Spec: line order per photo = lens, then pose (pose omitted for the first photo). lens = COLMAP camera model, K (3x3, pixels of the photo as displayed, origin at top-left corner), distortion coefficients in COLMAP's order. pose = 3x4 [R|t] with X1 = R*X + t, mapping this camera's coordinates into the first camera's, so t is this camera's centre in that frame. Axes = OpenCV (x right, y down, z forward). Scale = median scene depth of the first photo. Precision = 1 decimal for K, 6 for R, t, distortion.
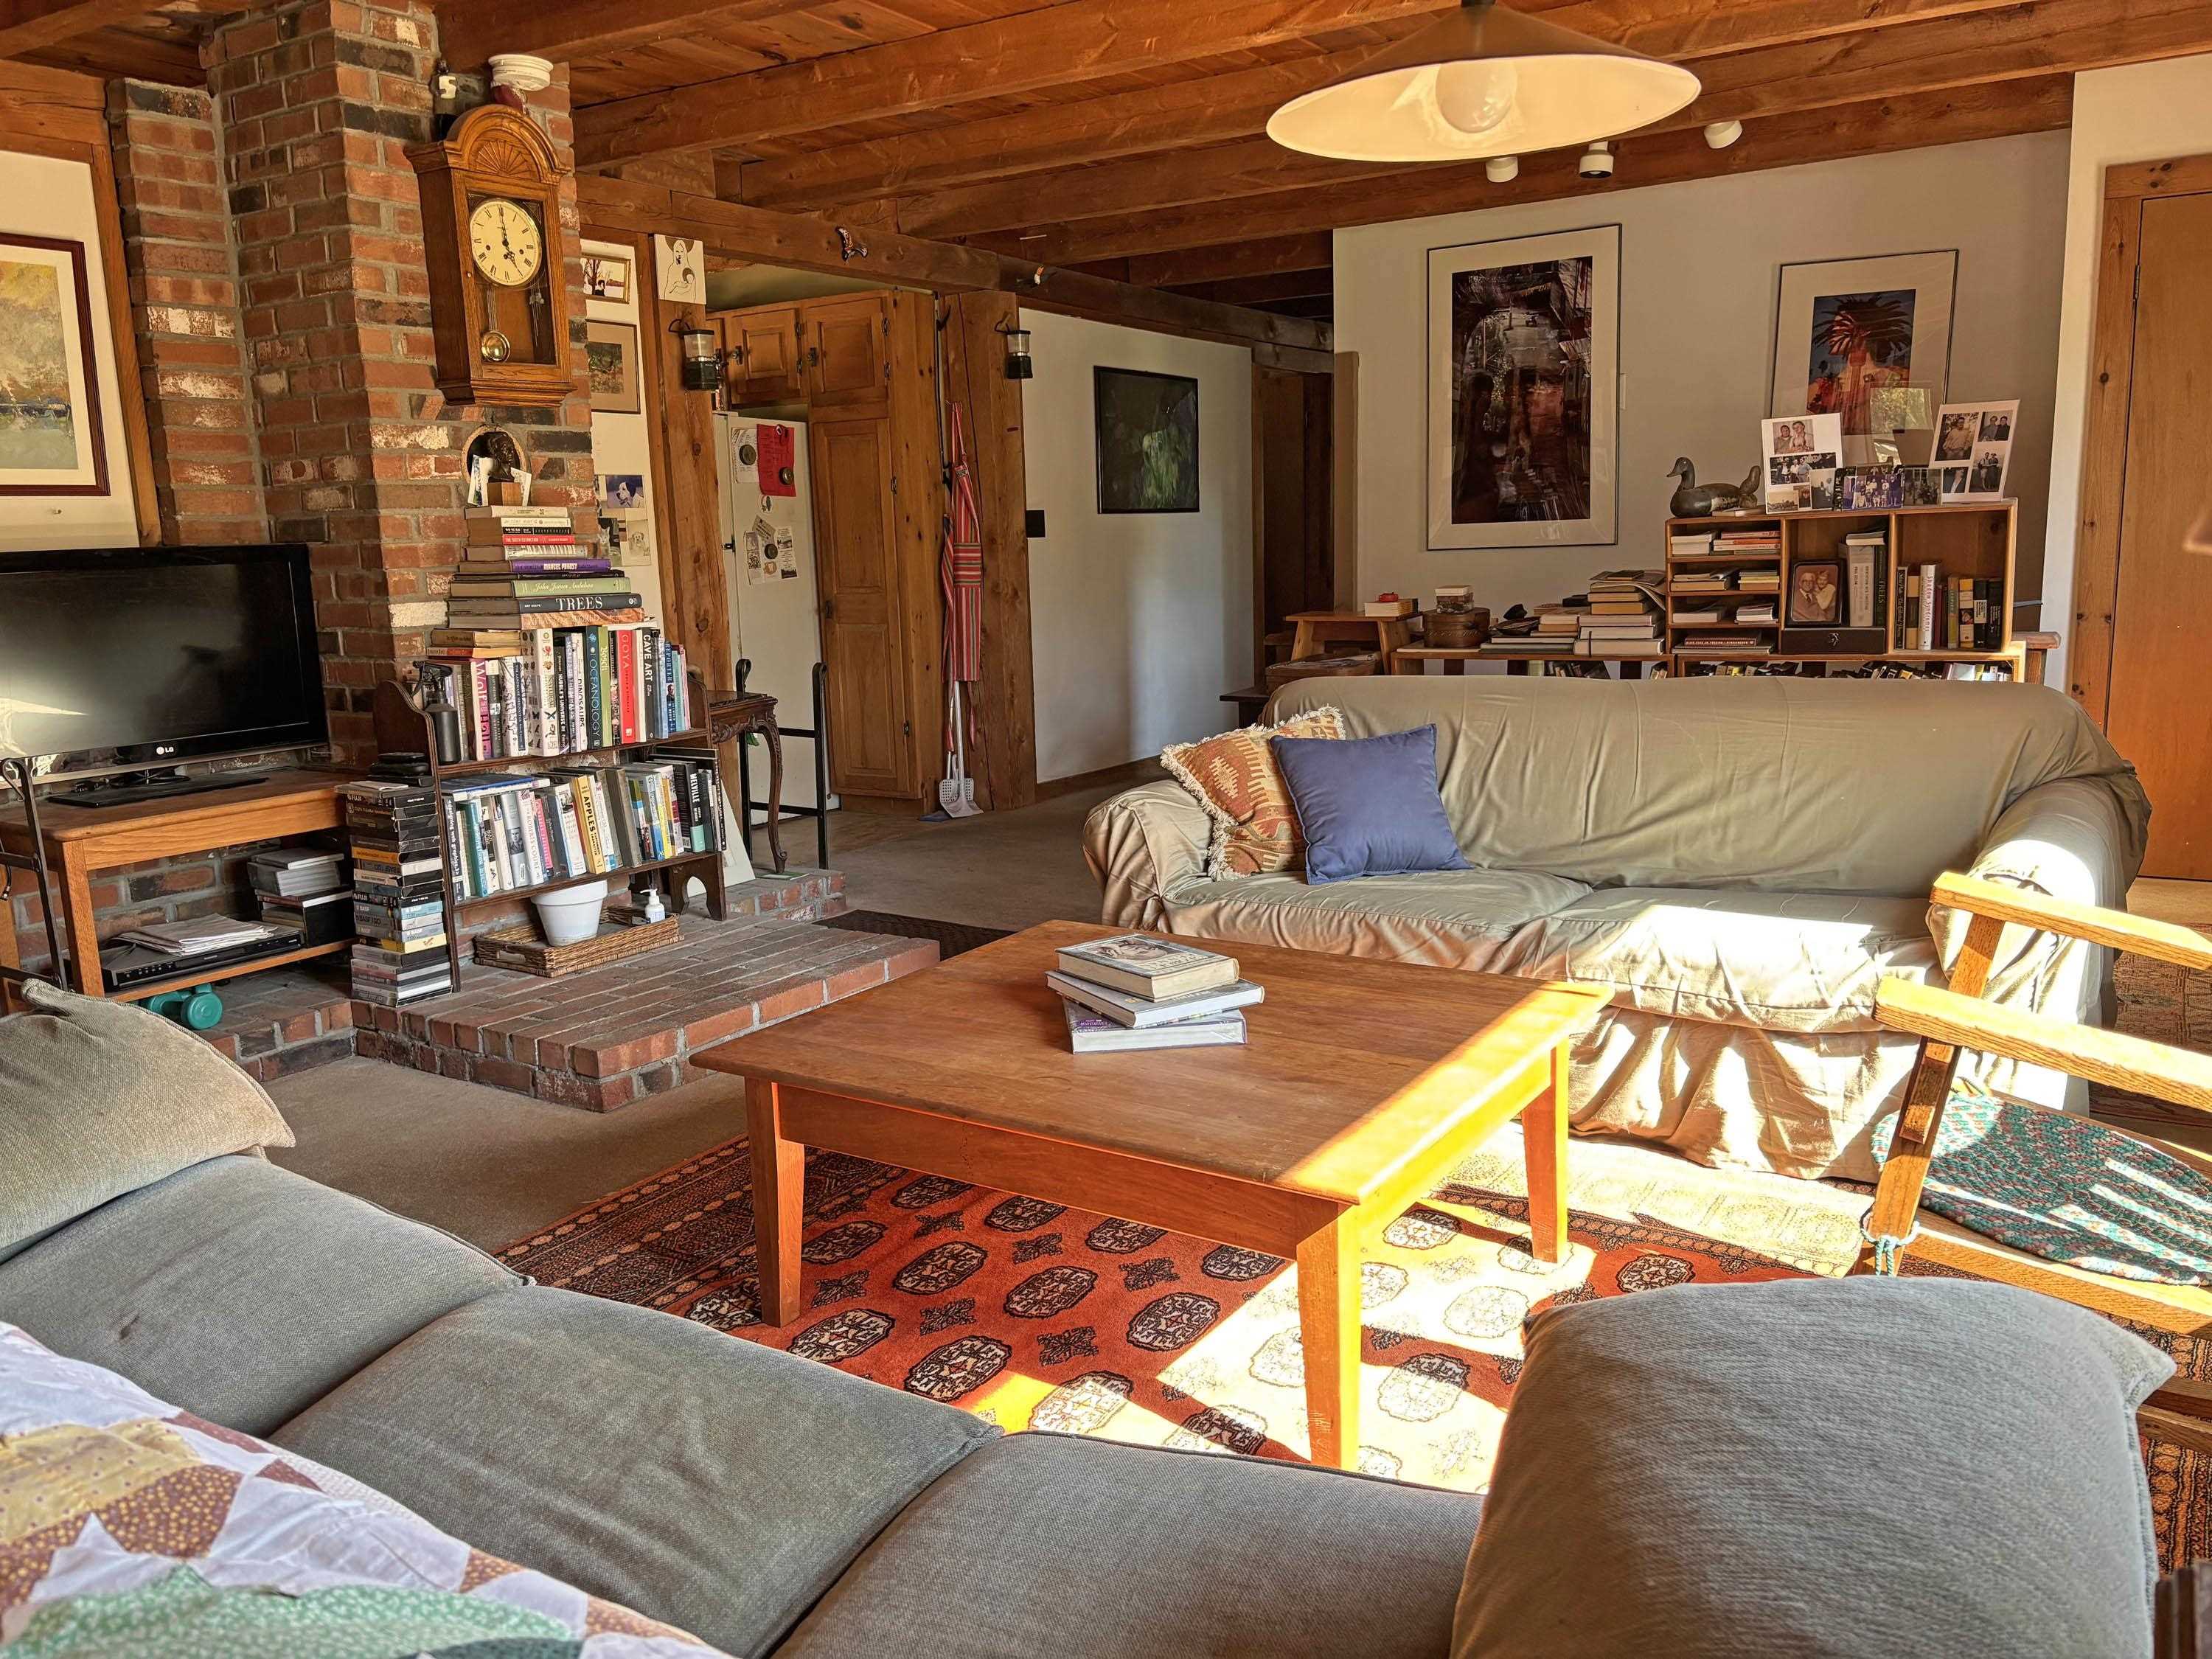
lens RADIAL K [[1693.0, 0, 1106.0], [0, 1693.0, 829.5], [0, 0, 1]] dist [-0.002647, 0.001412]
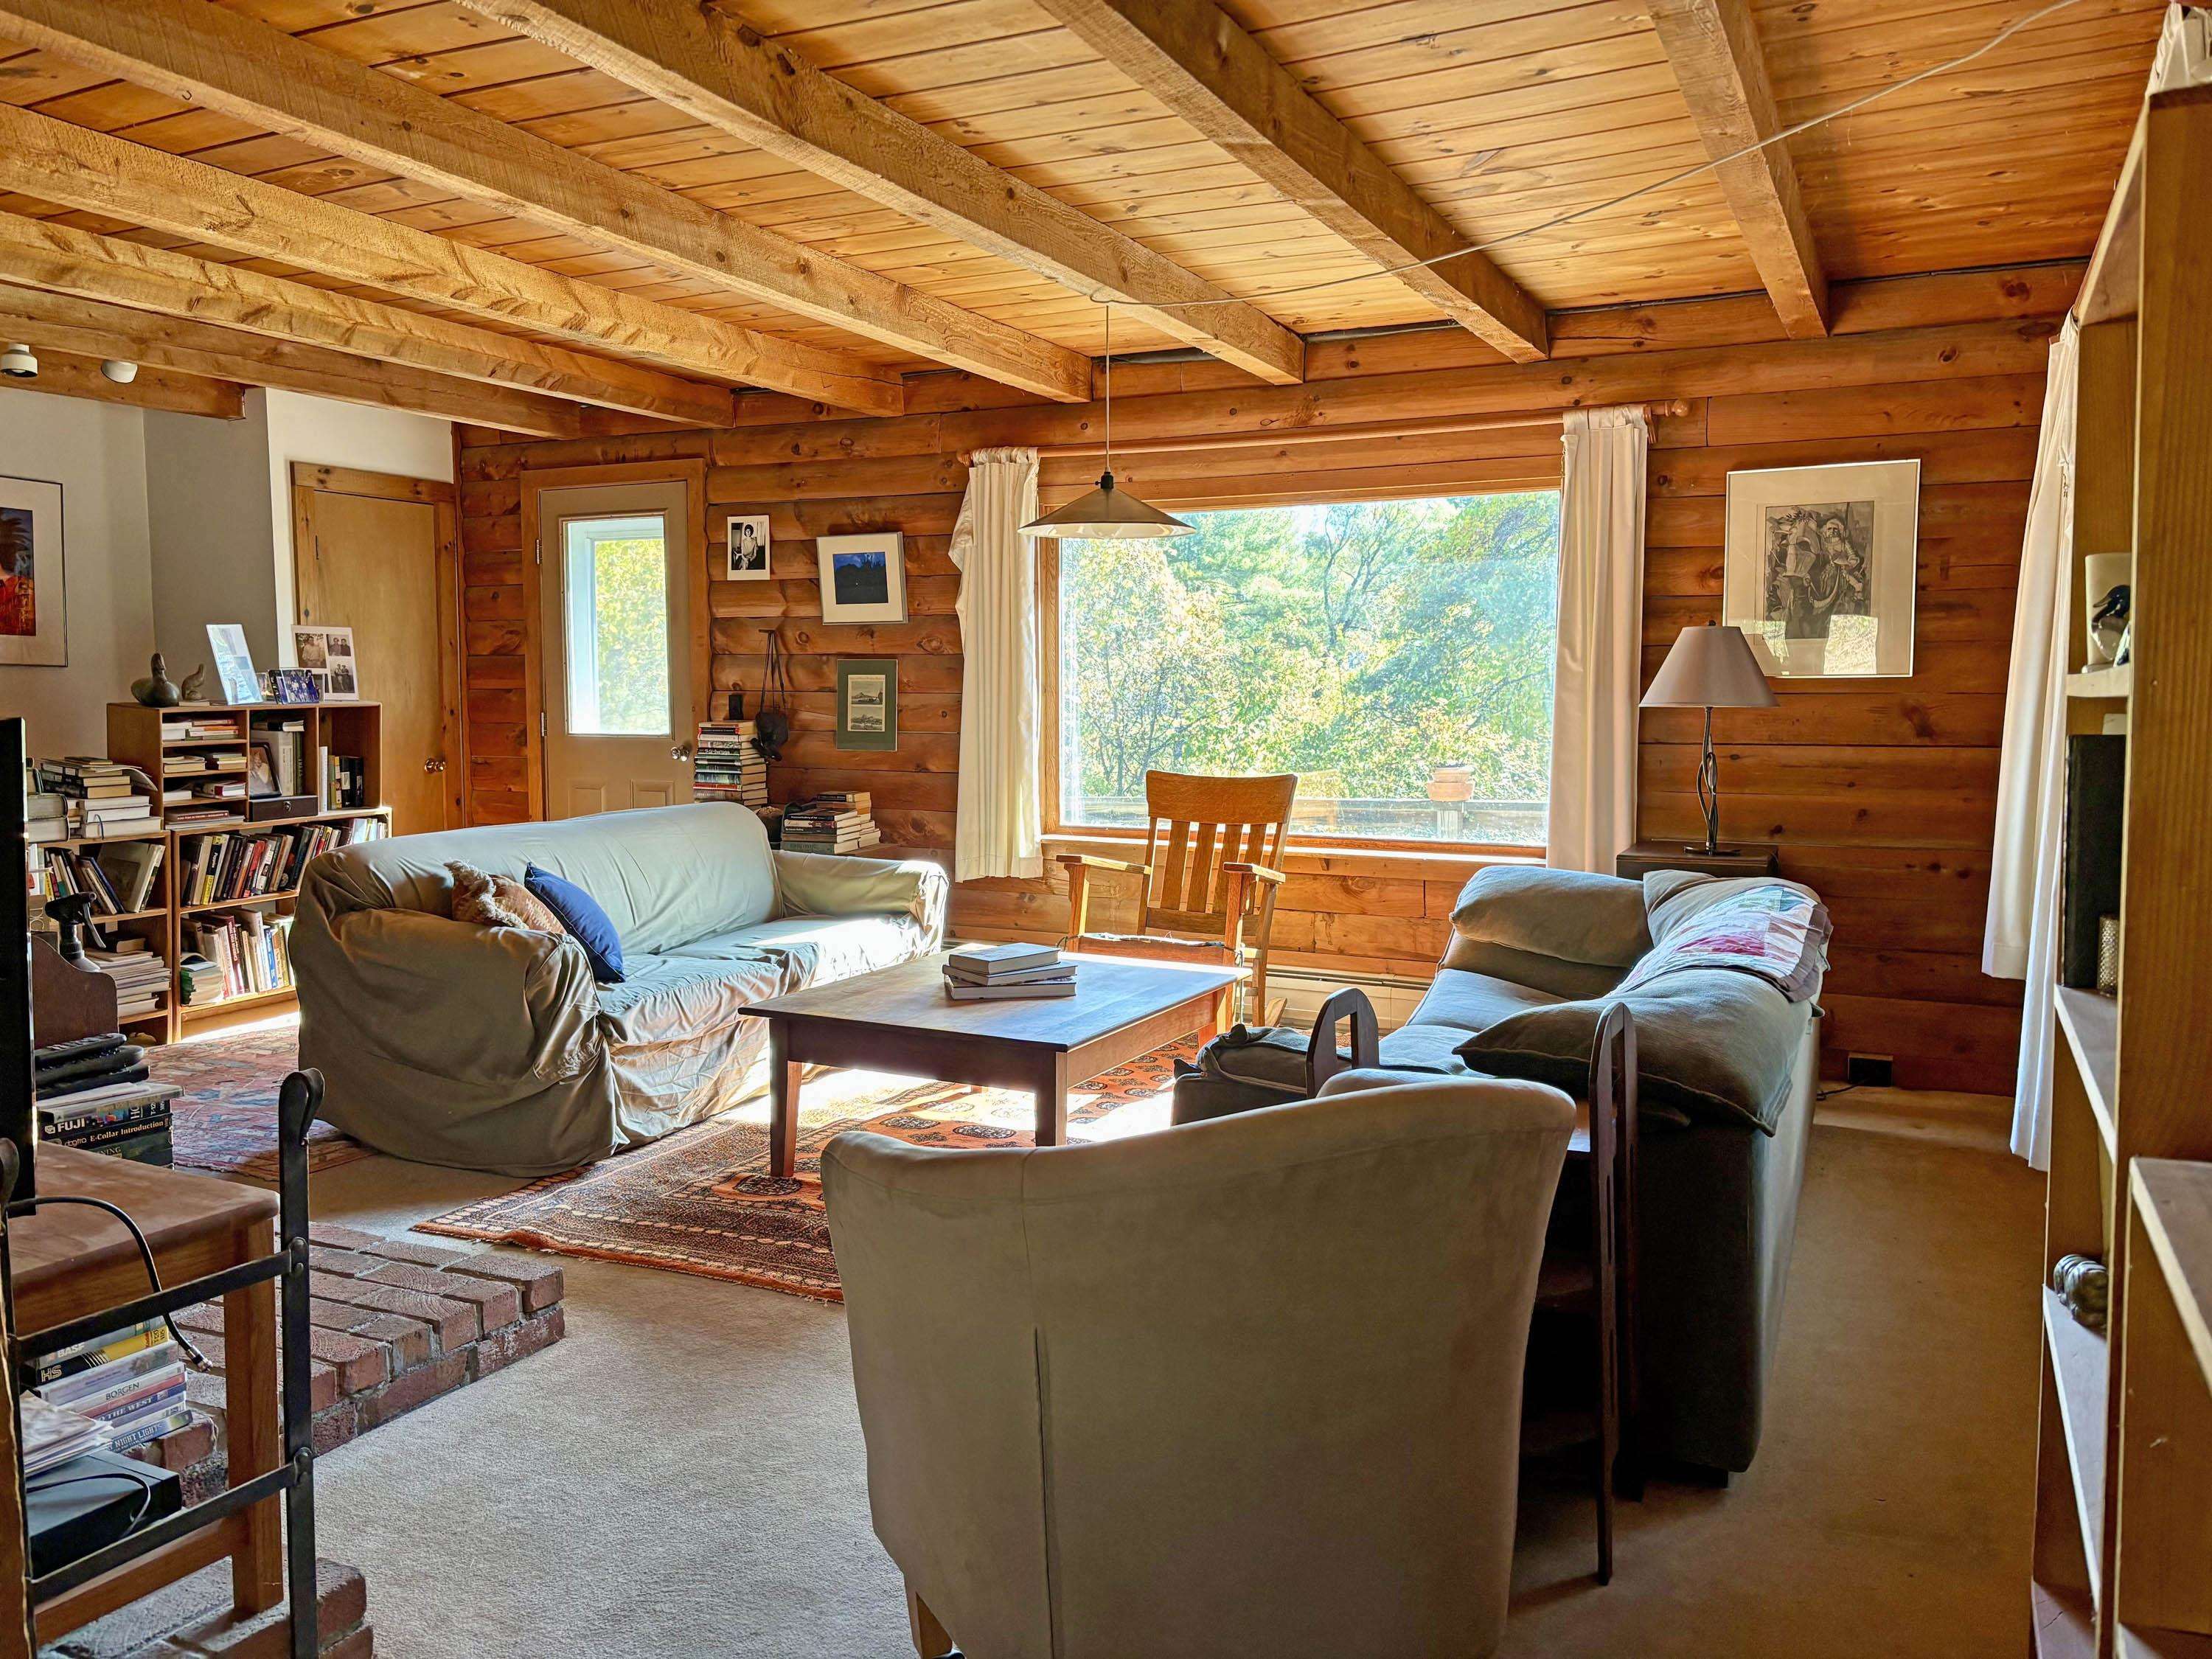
lens RADIAL K [[1658.5, 0, 1106.0], [0, 1658.5, 829.5], [0, 0, 1]] dist [0.006271, 0.002979]
pose [[-0.099274, -0.050408, 0.993782, -0.808495], [0.176987, 0.981897, 0.067485, -0.071054], [-0.979194, 0.182586, -0.088555, 0.515268]]
